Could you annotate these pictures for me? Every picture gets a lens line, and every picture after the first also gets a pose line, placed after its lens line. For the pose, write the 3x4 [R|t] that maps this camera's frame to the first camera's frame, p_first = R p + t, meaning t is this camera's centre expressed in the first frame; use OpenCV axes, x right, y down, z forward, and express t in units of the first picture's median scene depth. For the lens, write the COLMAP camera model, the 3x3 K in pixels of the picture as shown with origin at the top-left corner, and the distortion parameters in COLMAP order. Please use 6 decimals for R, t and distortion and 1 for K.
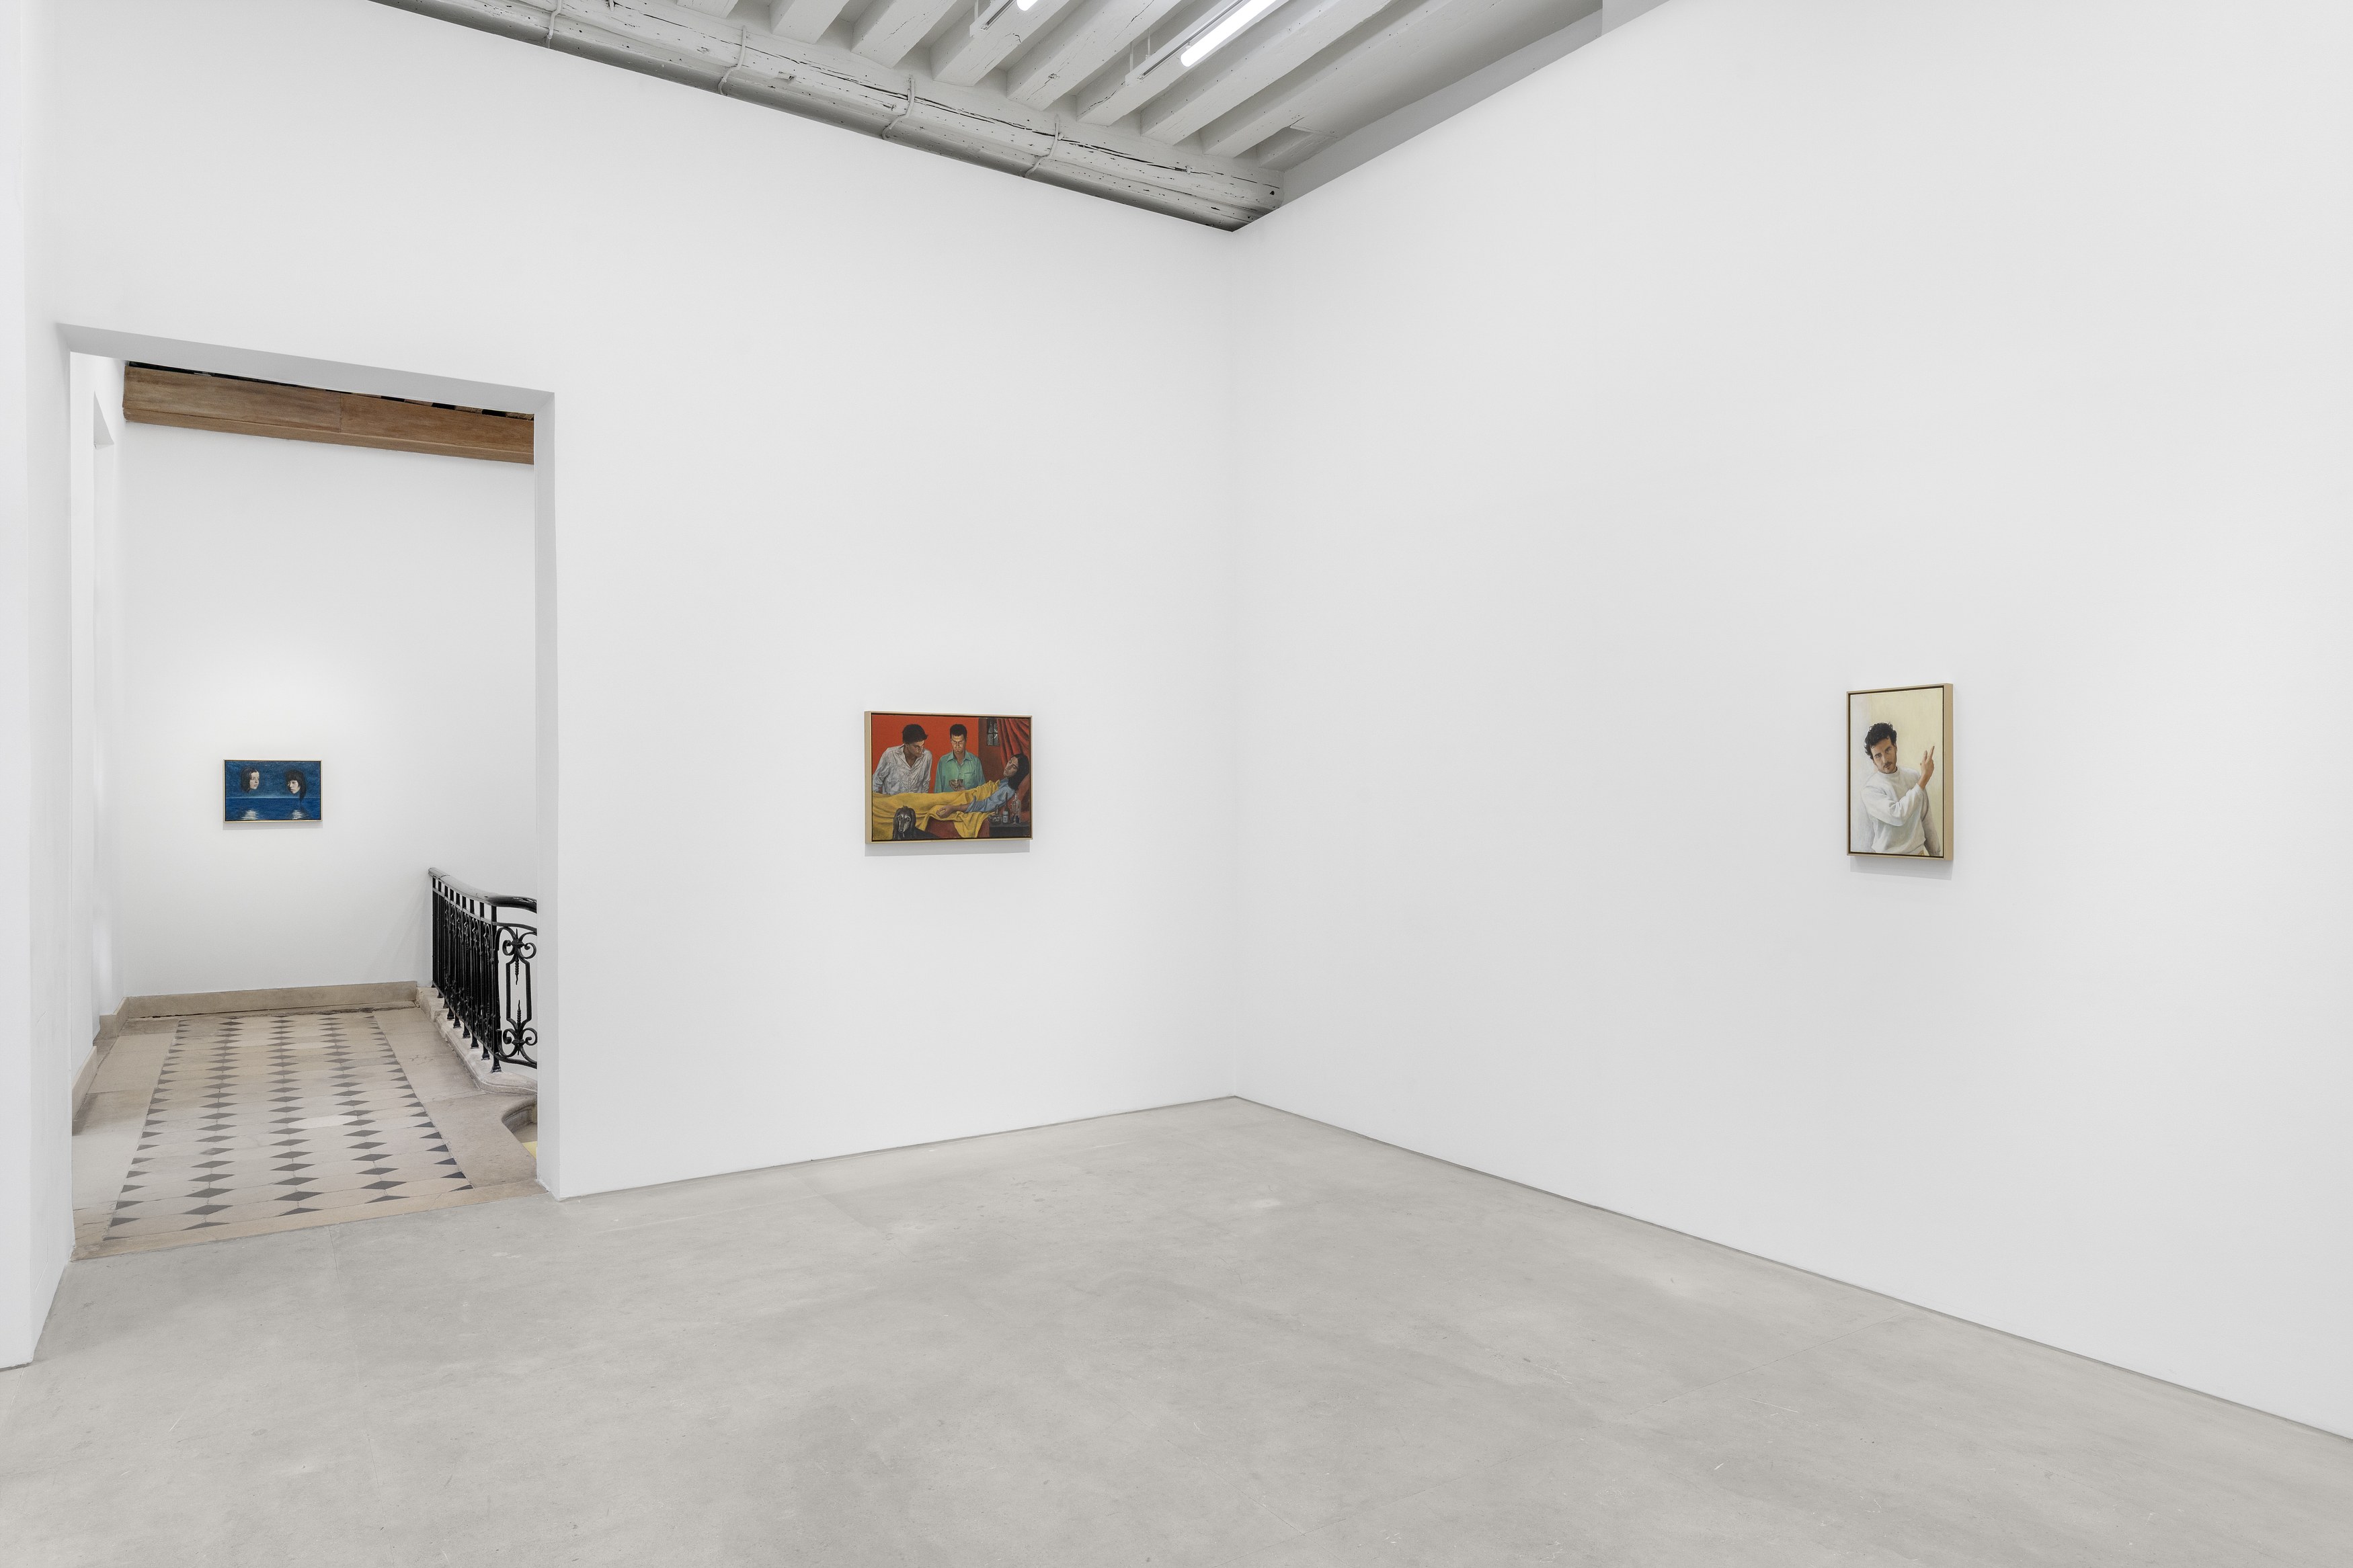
lens RADIAL K [[1444.3, 0, 1176.5], [0, 1444.3, 784.0], [0, 0, 1]] dist [0.003573, 0.000727]
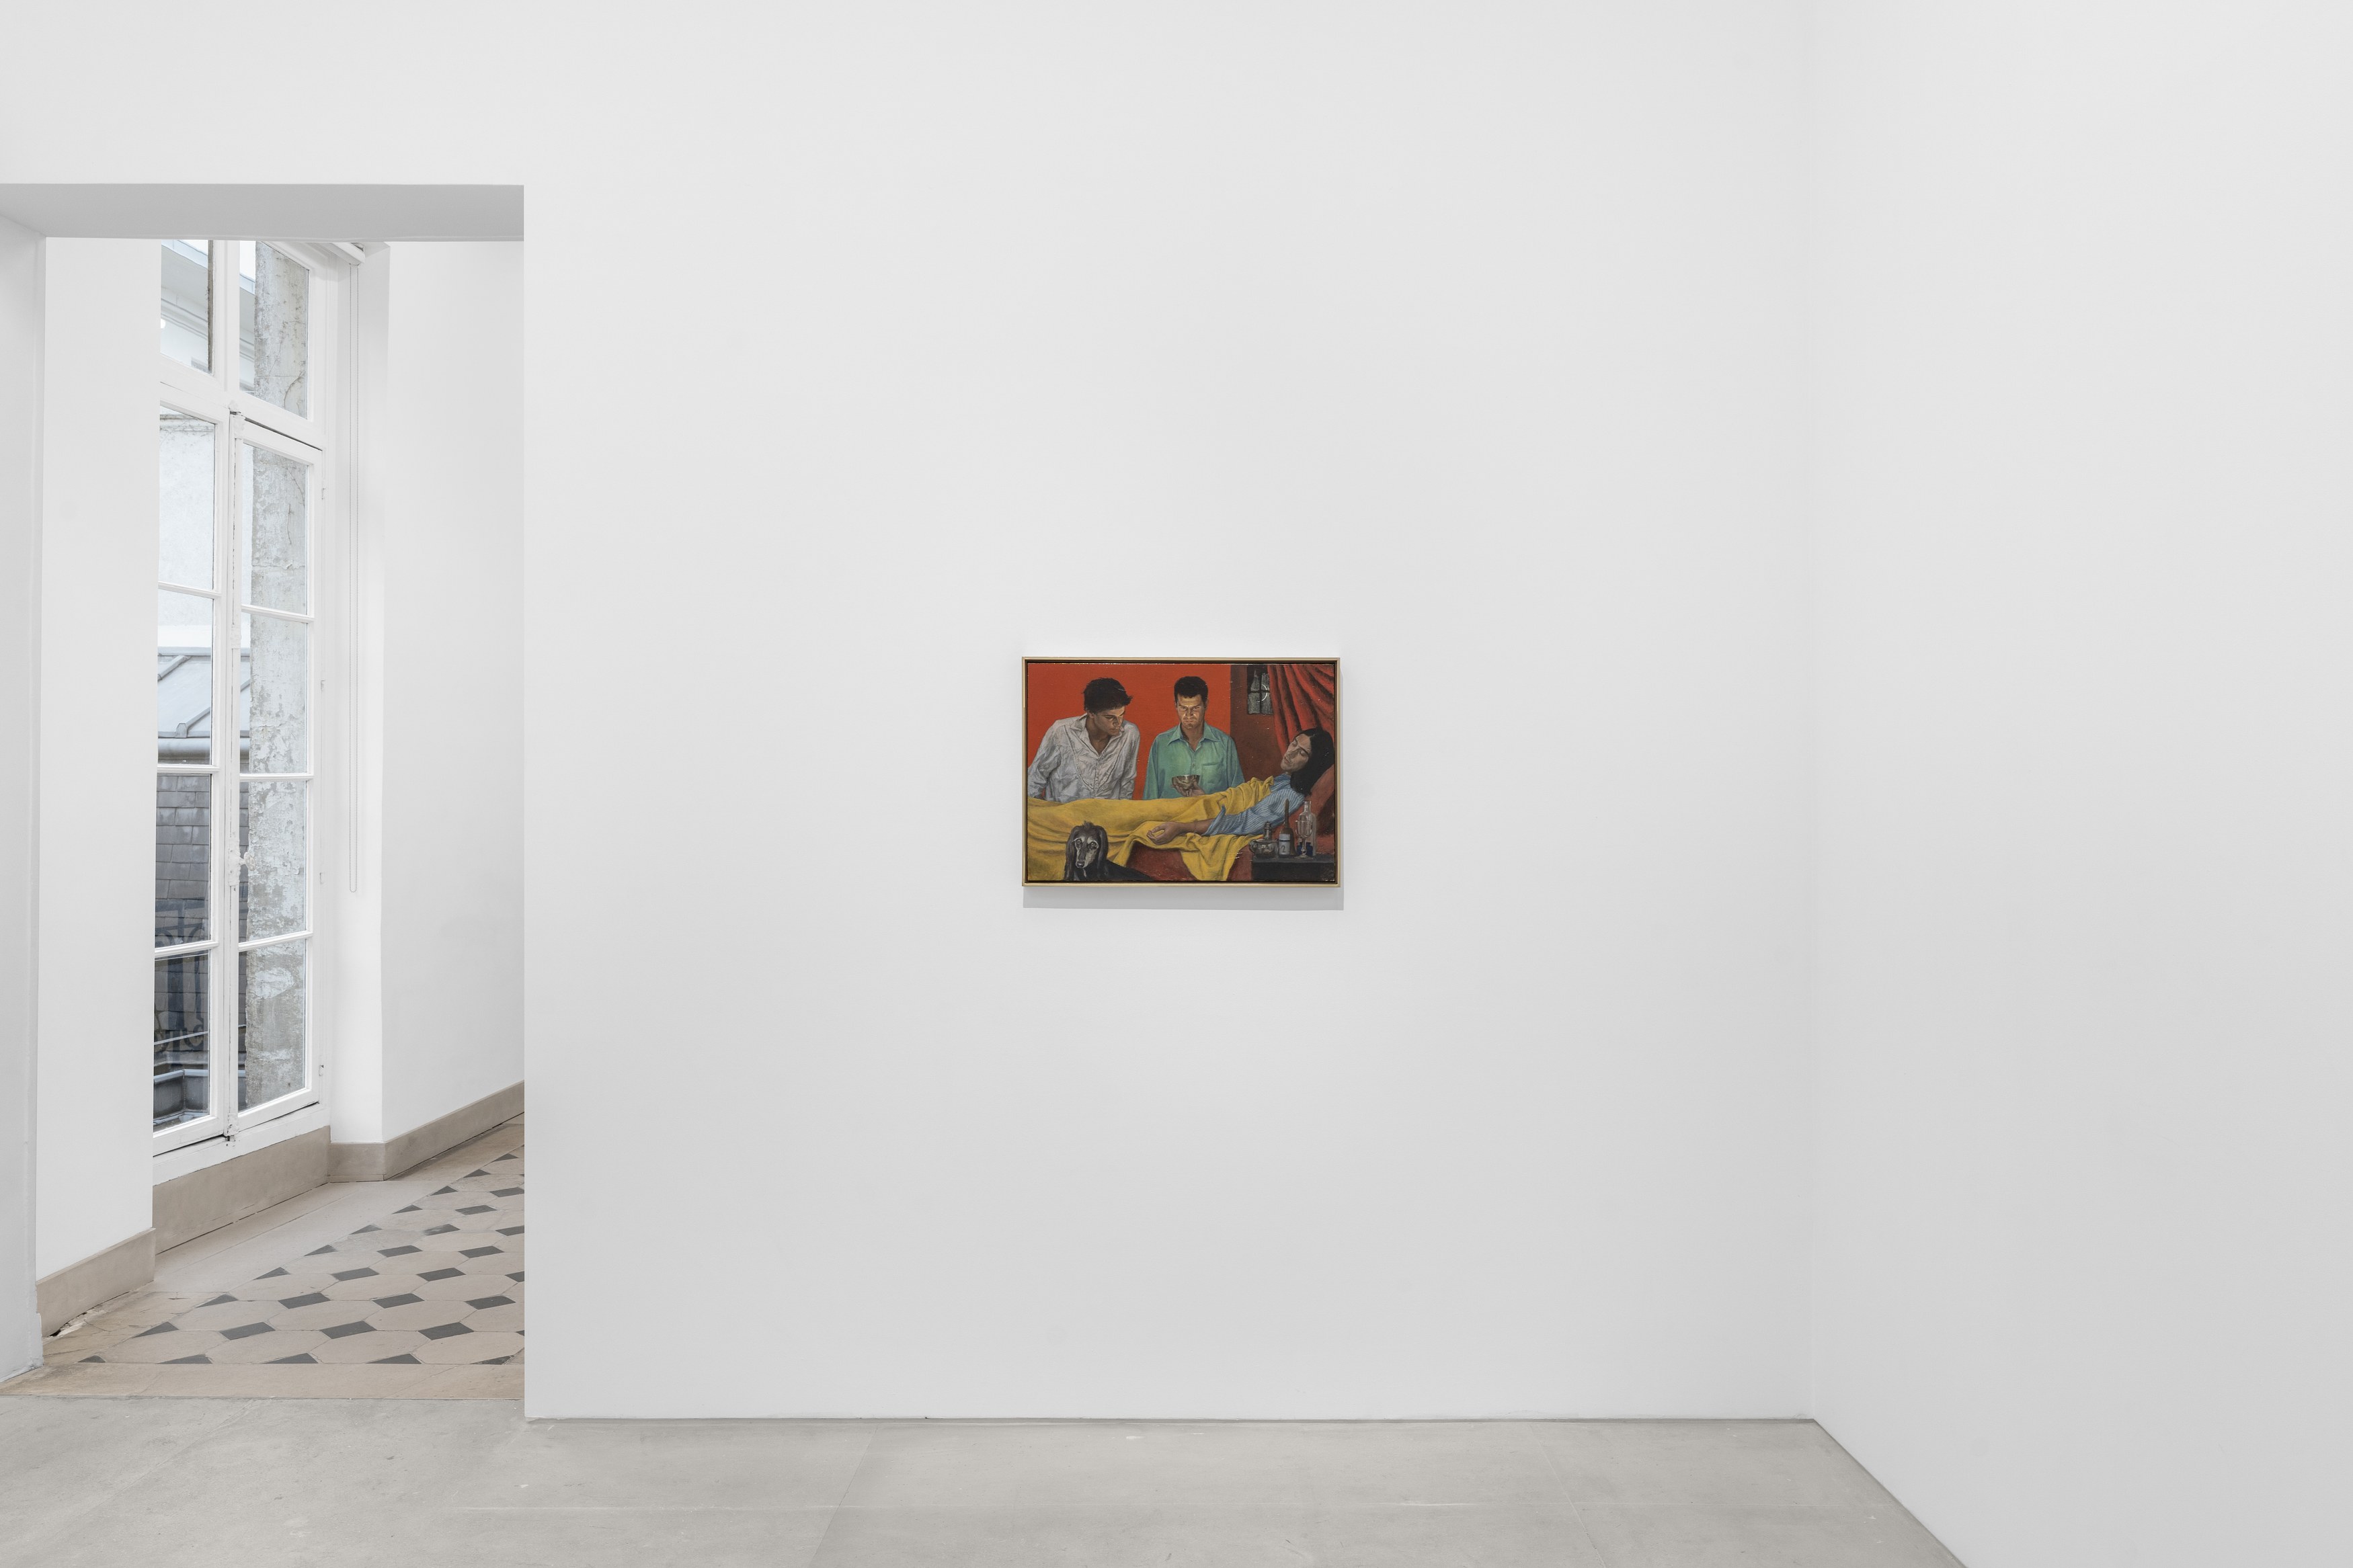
lens RADIAL K [[1587.8, 0, 1166.6], [0, 1587.8, 769.2], [0, 0, 1]] dist [-0.006554, 0.000197]
pose [[0.832247, -0.003667, -0.554393, 0.173395], [-0.003442, 0.999925, -0.011782, 0.001558], [0.554395, 0.011714, 0.832171, 0.465050]]
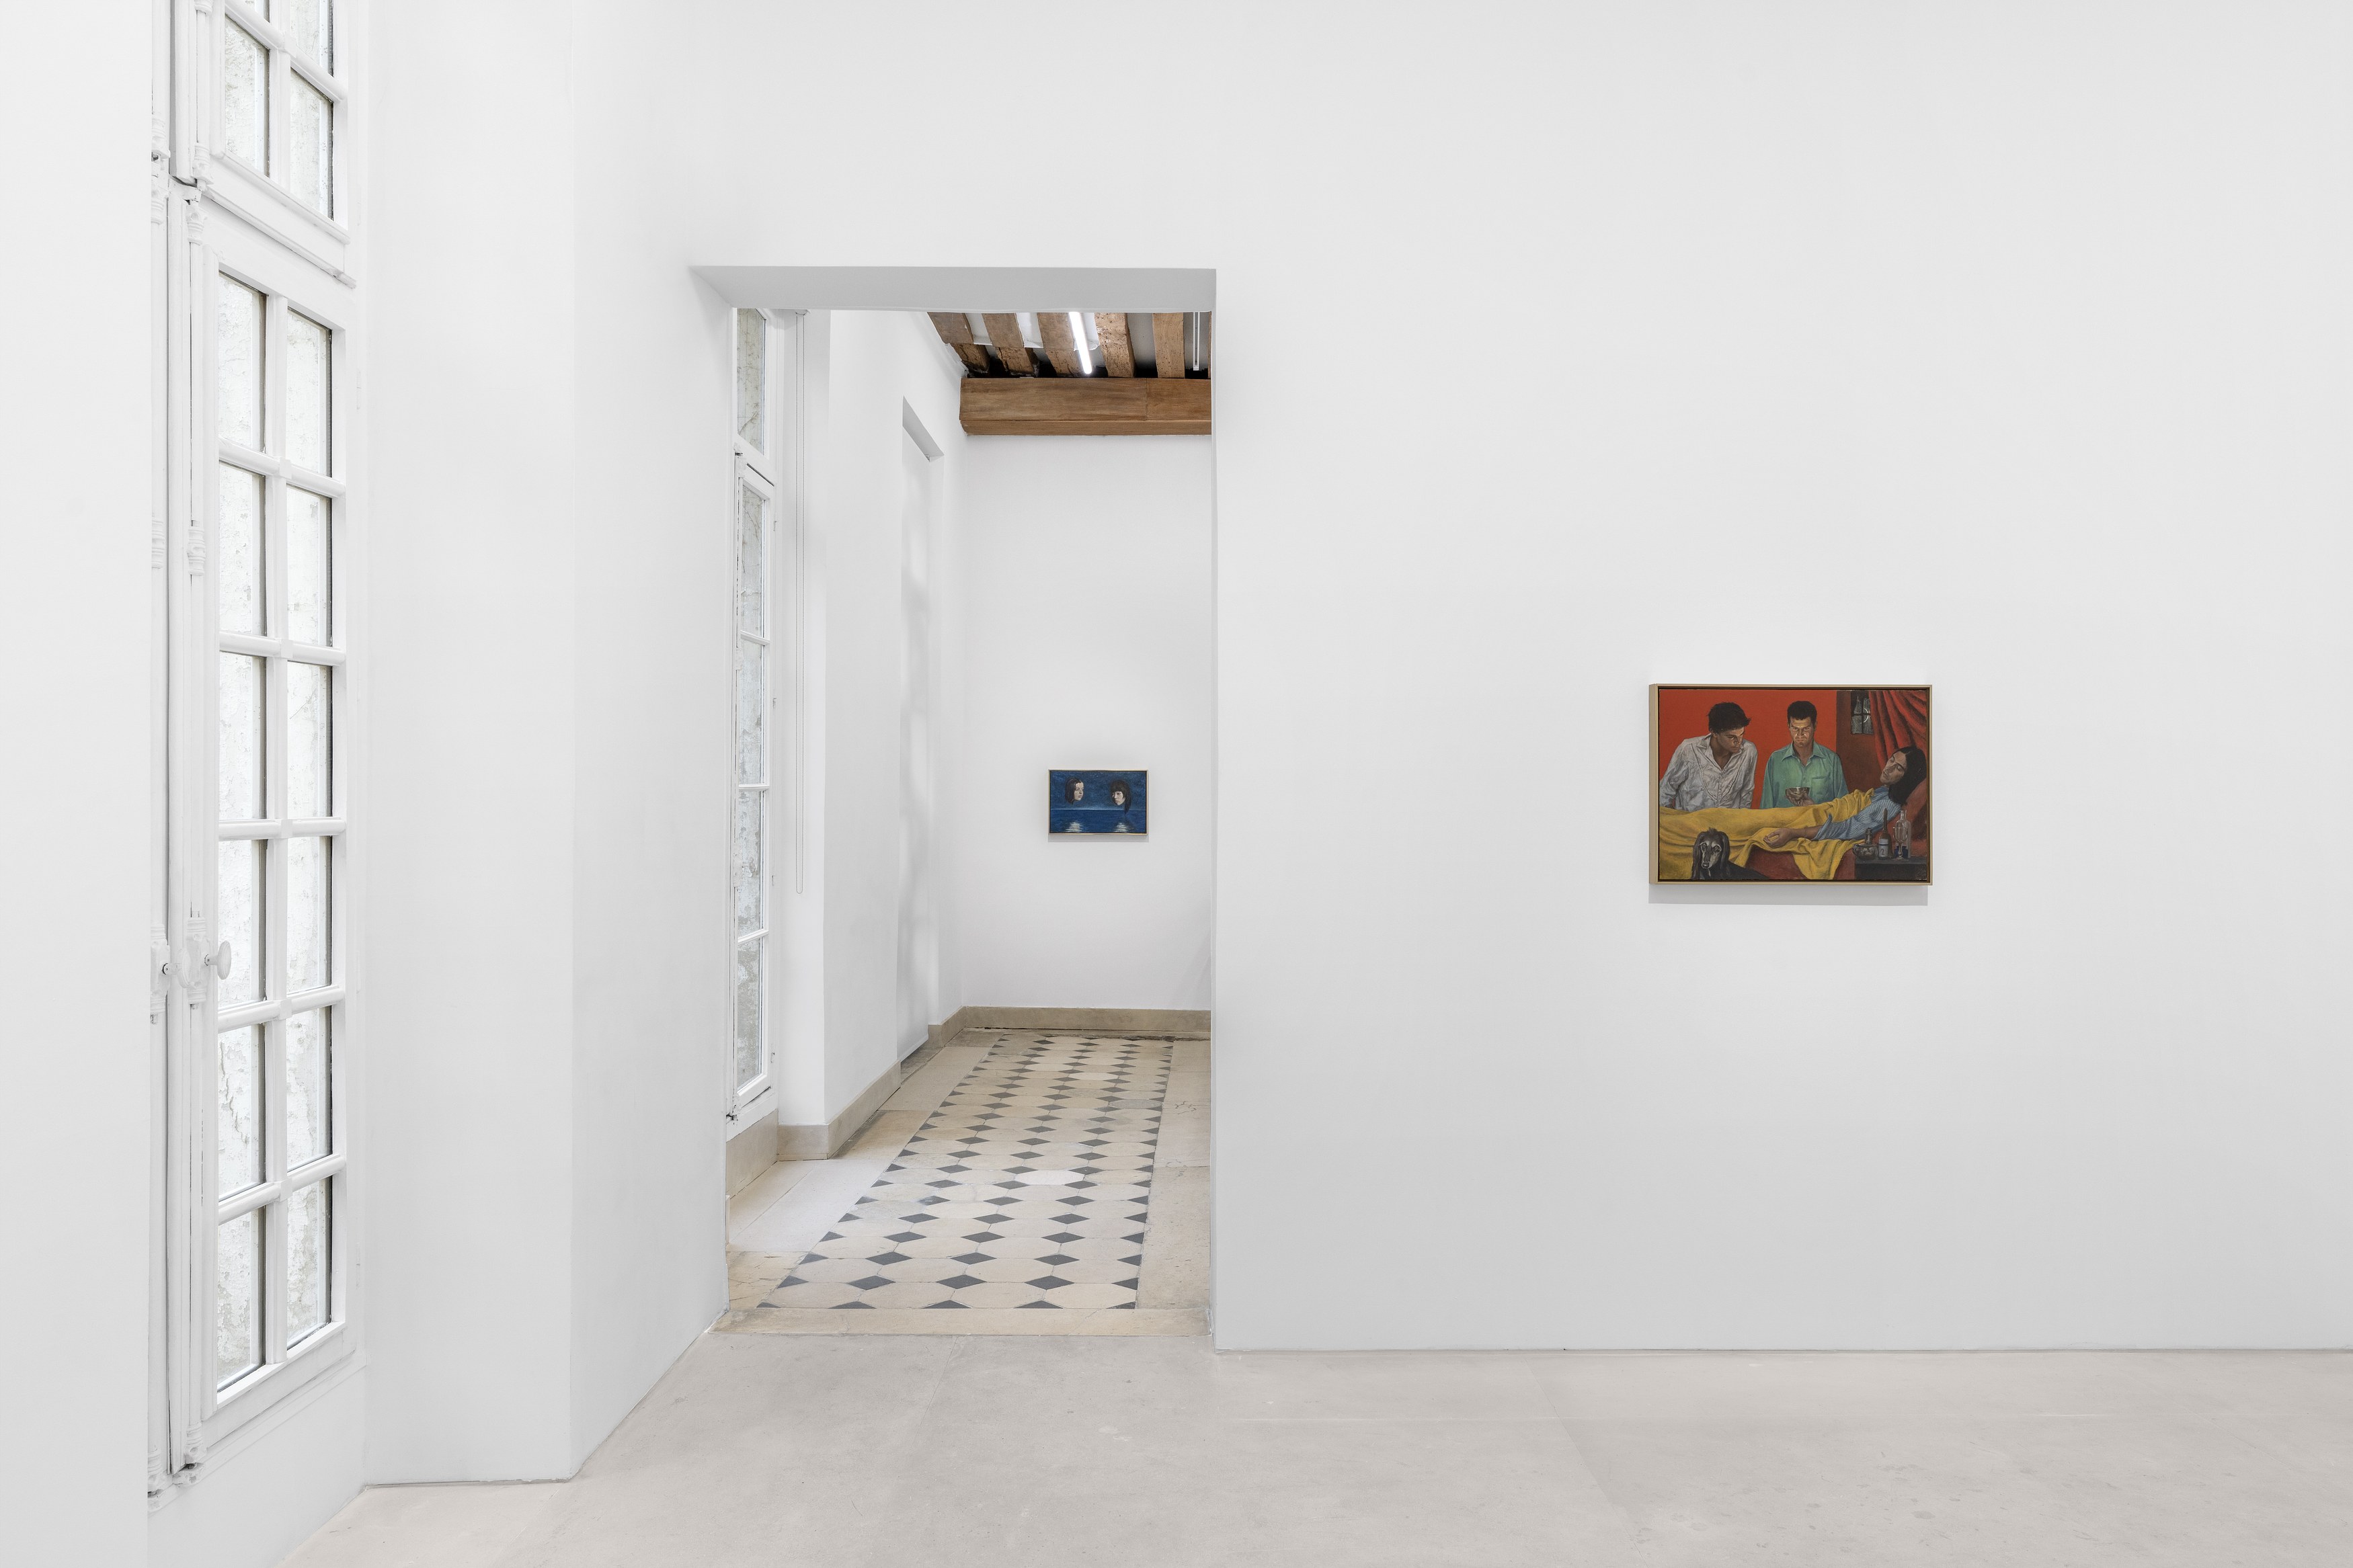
lens RADIAL K [[1577.7, 0, 1173.9], [0, 1577.7, 791.2], [0, 0, 1]] dist [-0.001729, 0.001831]
pose [[0.833948, 0.001445, -0.551841, 0.002065], [-0.004352, 0.999983, -0.003958, 0.002232], [0.551826, 0.005702, 0.833940, 0.255777]]
